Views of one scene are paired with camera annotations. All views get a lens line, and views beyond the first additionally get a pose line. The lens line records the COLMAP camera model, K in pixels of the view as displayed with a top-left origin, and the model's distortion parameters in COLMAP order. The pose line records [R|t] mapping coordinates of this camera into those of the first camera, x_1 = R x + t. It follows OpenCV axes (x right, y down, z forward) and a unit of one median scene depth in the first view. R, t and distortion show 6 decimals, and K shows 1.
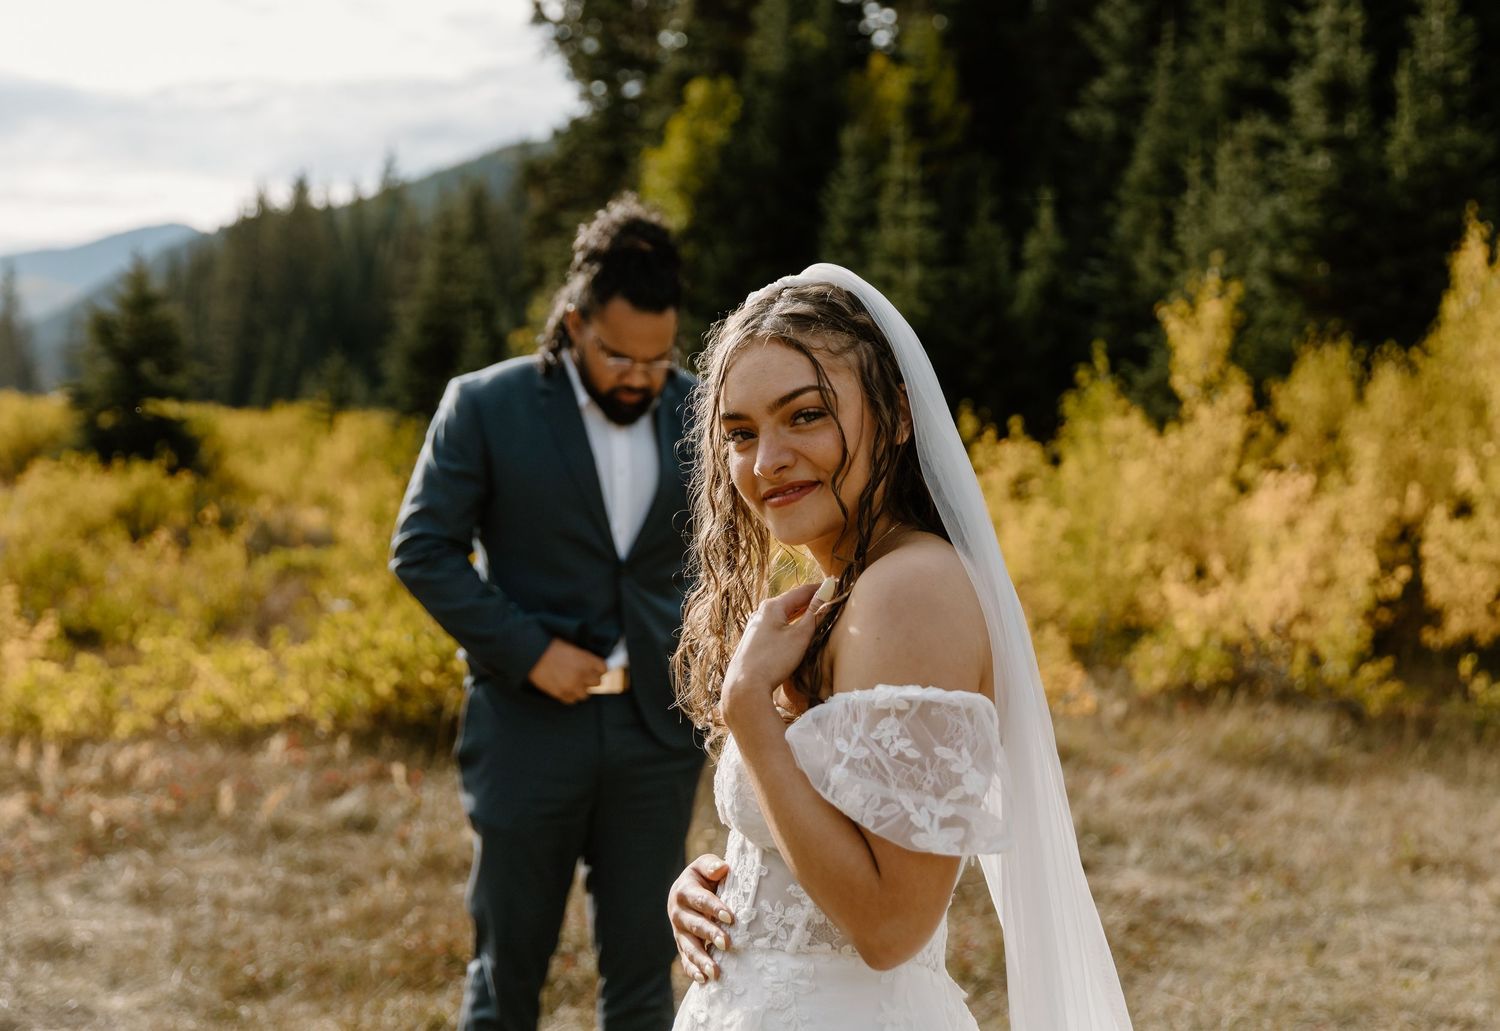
lens RADIAL K [[2272.4, 0, 900.2], [0, 2272.4, 439.4], [0, 0, 1]] dist [0.014201, -0.041215]
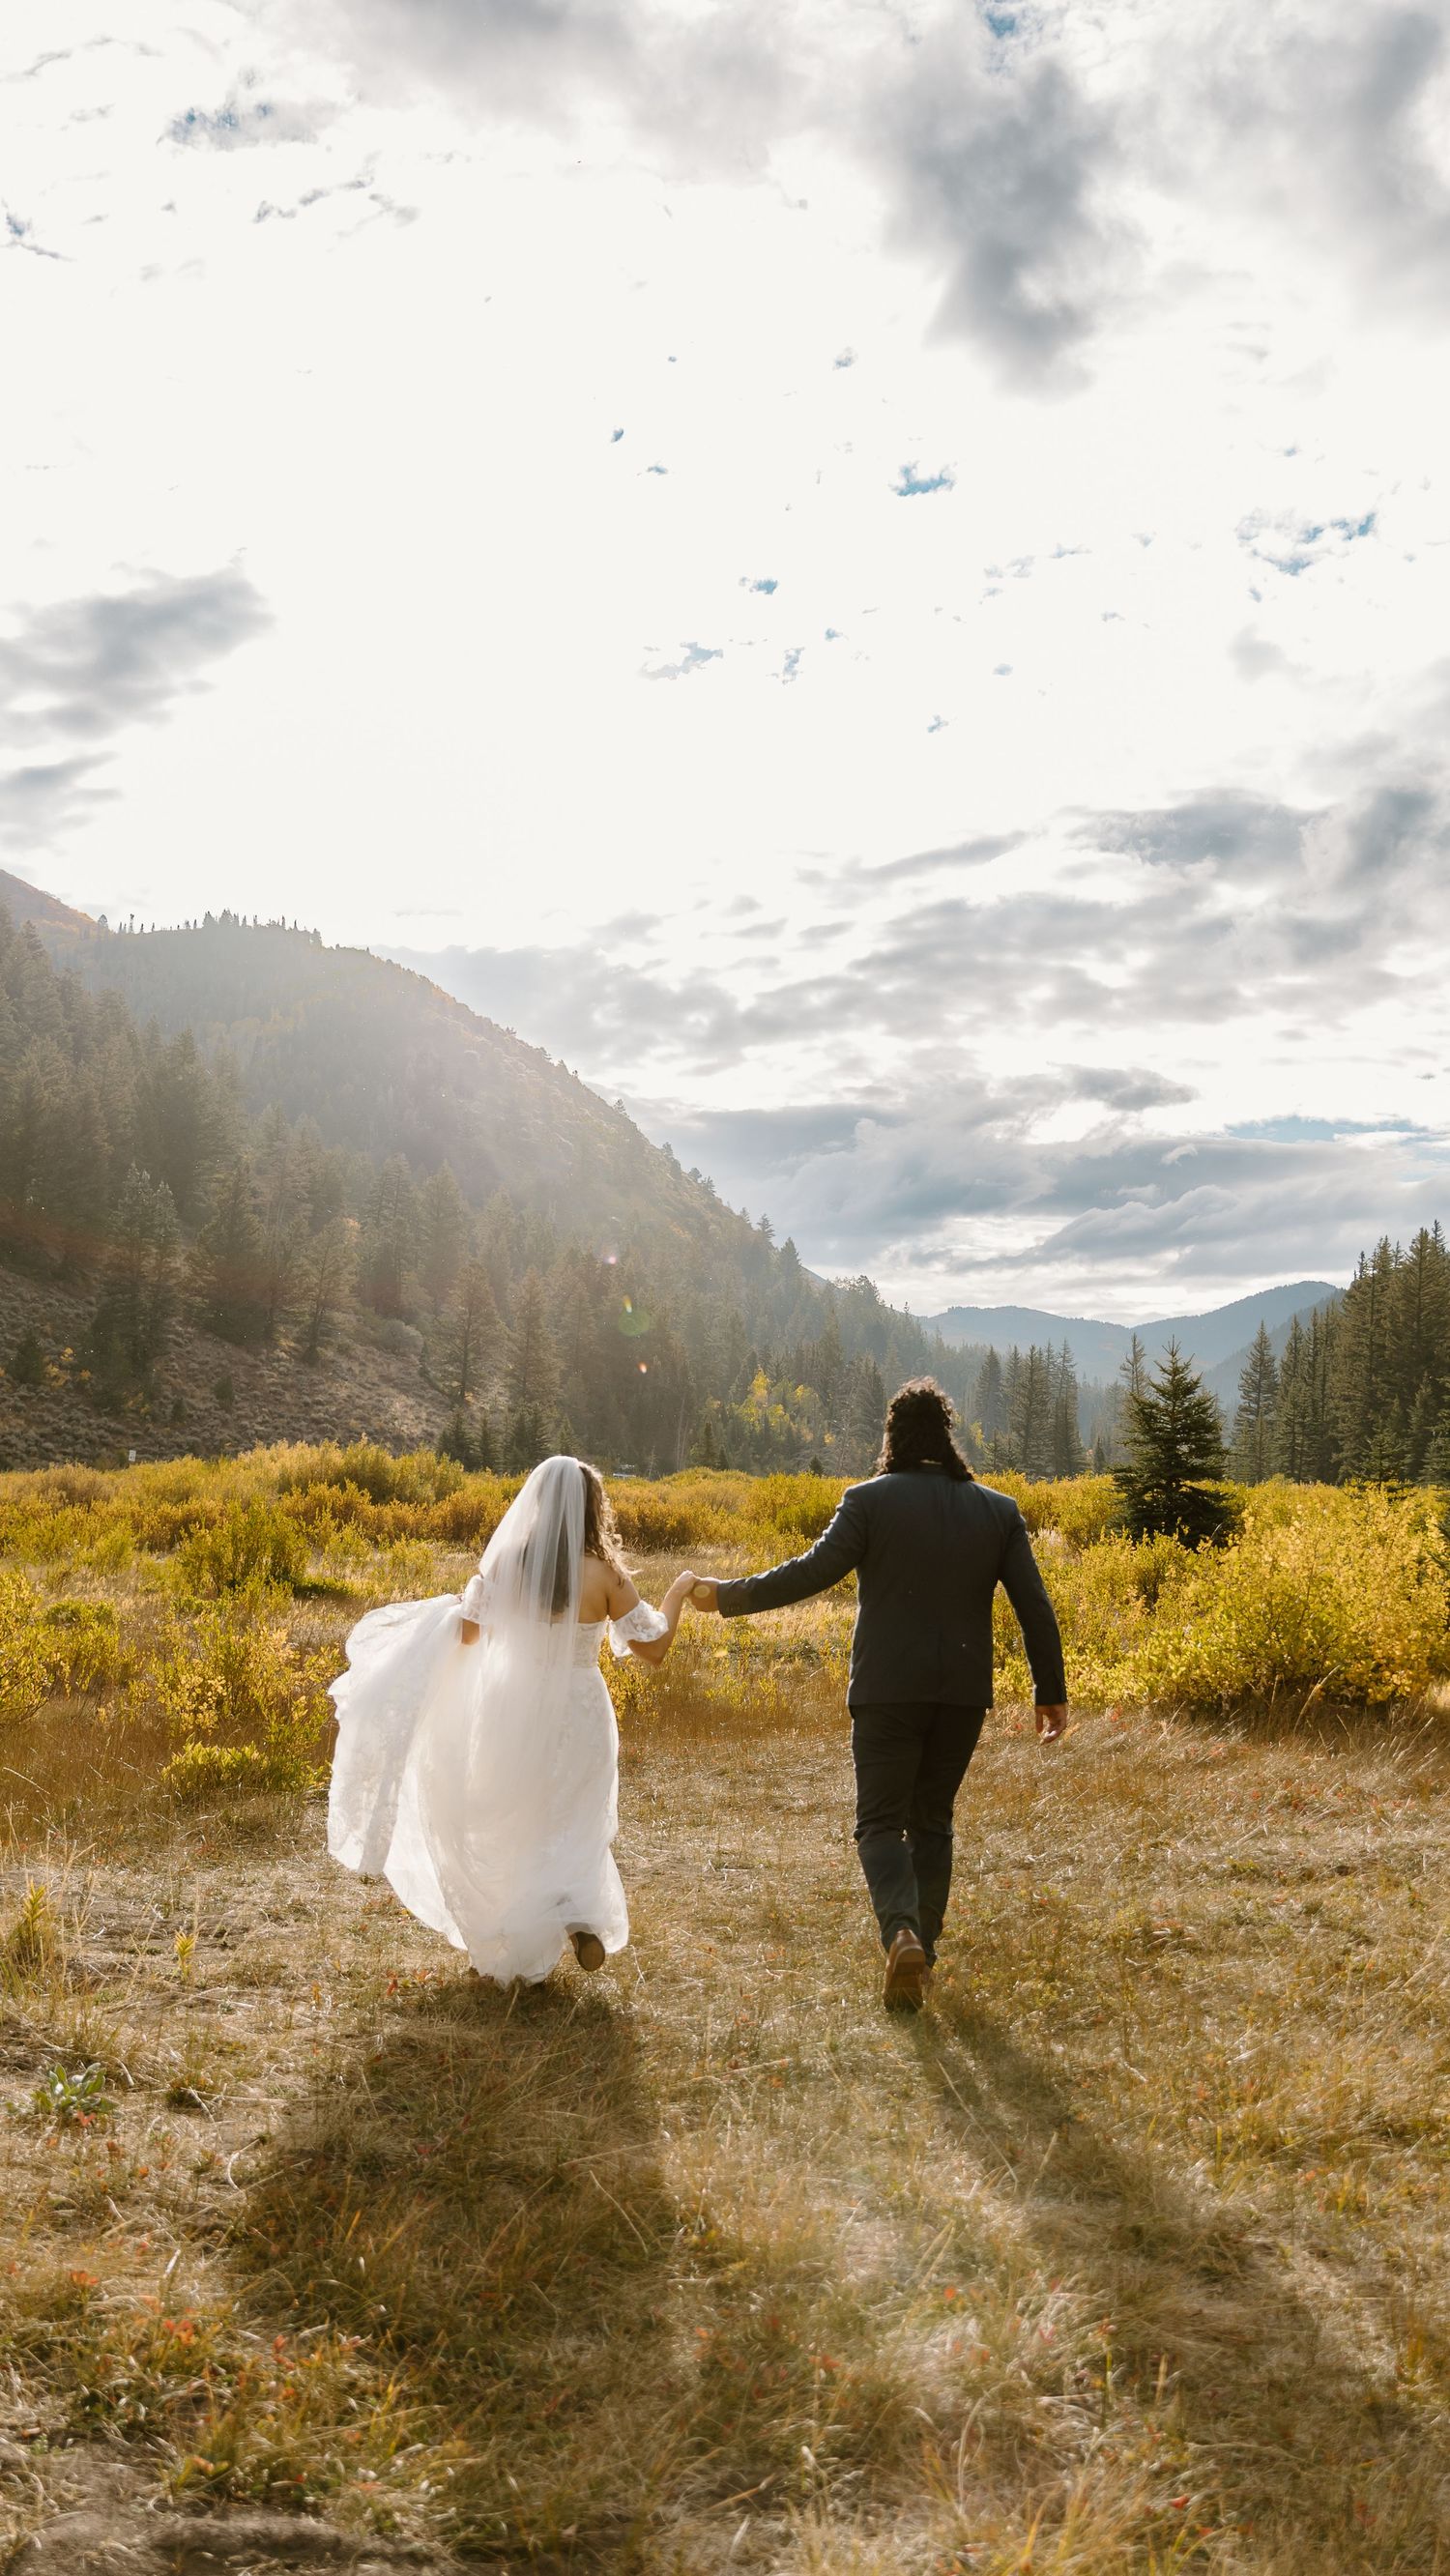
lens RADIAL K [[2493.1, 0, 667.4], [0, 2493.1, 1558.2], [0, 0, 1]] dist [0.005534, 0.000862]
pose [[0.843299, 0.001154, -0.537443, 0.100149], [0.007838, 0.999865, 0.014445, 0.001838], [0.537387, -0.016394, 0.843176, -0.147843]]
